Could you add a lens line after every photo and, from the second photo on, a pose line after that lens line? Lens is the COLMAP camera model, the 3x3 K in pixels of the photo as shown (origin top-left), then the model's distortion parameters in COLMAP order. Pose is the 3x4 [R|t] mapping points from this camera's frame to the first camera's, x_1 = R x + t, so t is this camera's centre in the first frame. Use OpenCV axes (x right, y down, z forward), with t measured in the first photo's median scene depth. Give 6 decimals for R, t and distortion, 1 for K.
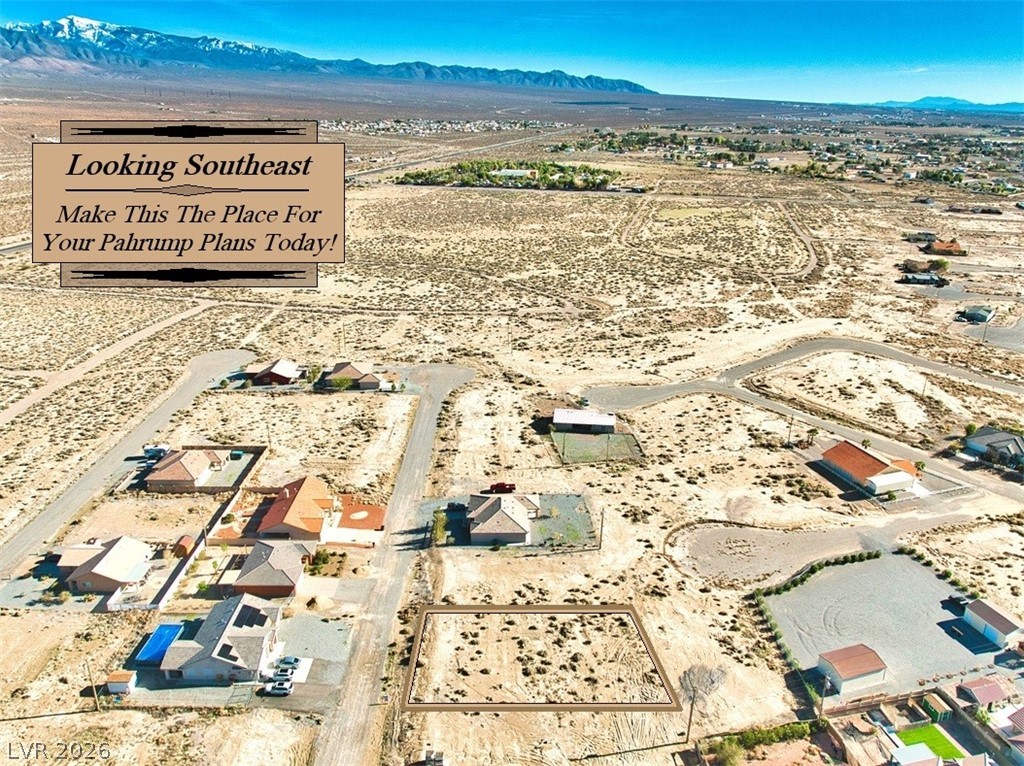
lens RADIAL K [[707.3, 0, 514.4], [0, 707.3, 443.0], [0, 0, 1]] dist [-0.035336, -0.011237]
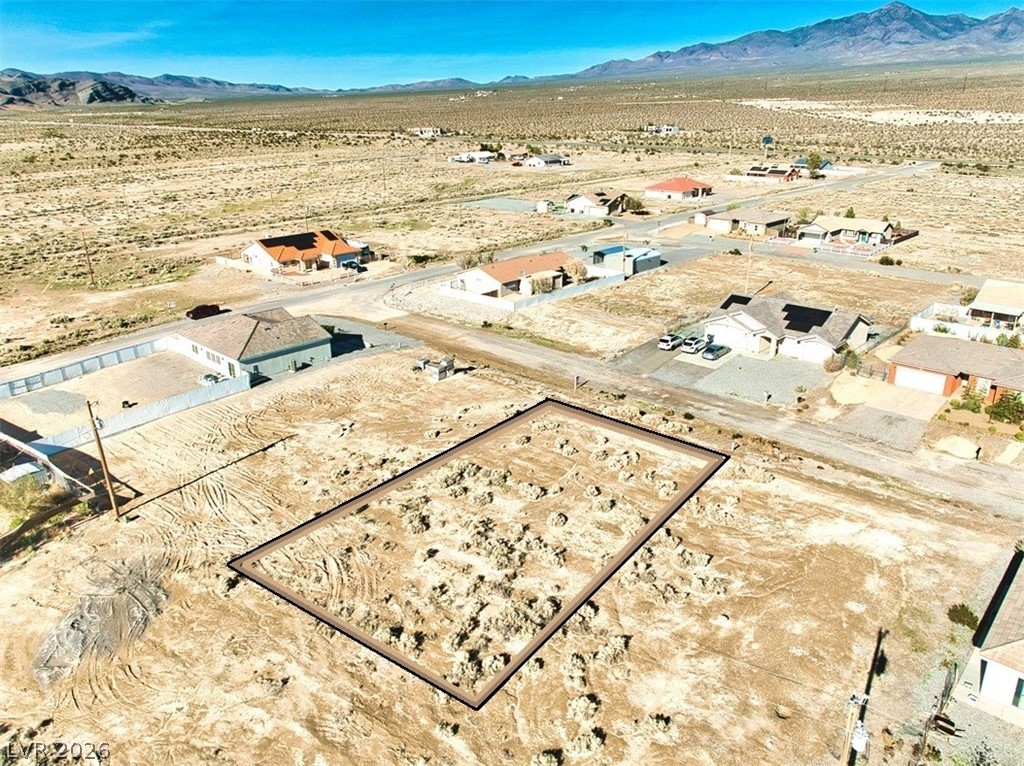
lens RADIAL K [[714.4, 0, 514.4], [0, 714.4, 449.0], [0, 0, 1]] dist [-0.029684, -0.004444]
pose [[-0.688313, 0.321626, -0.650217, 0.255656], [-0.295195, 0.694581, 0.656061, -0.027606], [0.662635, 0.643516, -0.383147, 0.941652]]
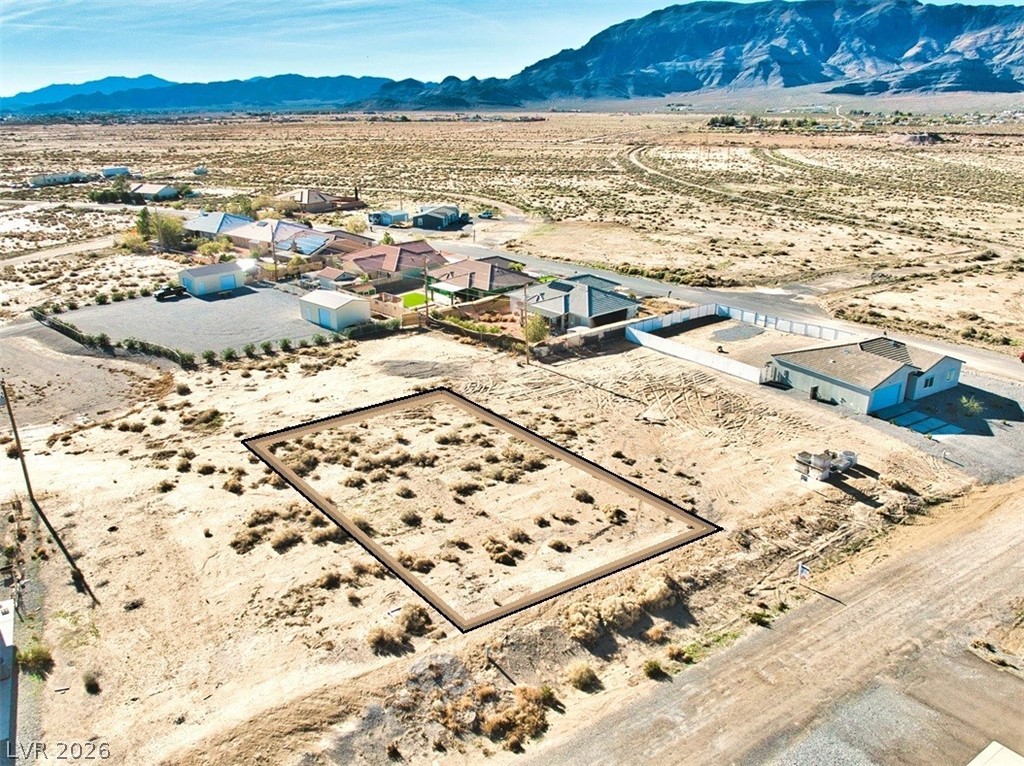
lens RADIAL K [[735.7, 0, 514.3], [0, 735.7, 408.1], [0, 0, 1]] dist [-0.041022, -0.005624]
pose [[-0.527312, -0.321786, 0.786381, -0.293343], [0.360137, 0.753620, 0.549872, -0.002302], [-0.769574, 0.573159, -0.281506, 0.881633]]
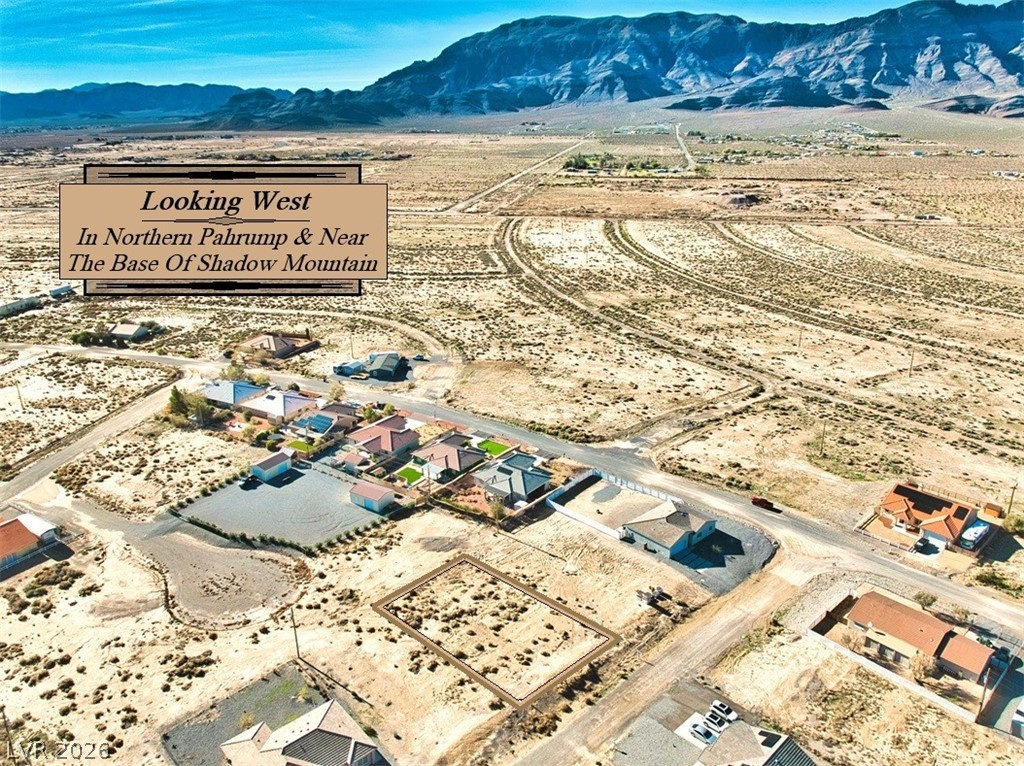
lens RADIAL K [[707.3, 0, 514.4], [0, 707.3, 443.0], [0, 0, 1]] dist [-0.035336, -0.011237]
pose [[-0.673135, -0.308317, 0.672183, -0.499089], [0.315313, 0.702525, 0.637994, -0.447809], [-0.668930, 0.641404, -0.375678, 0.976836]]
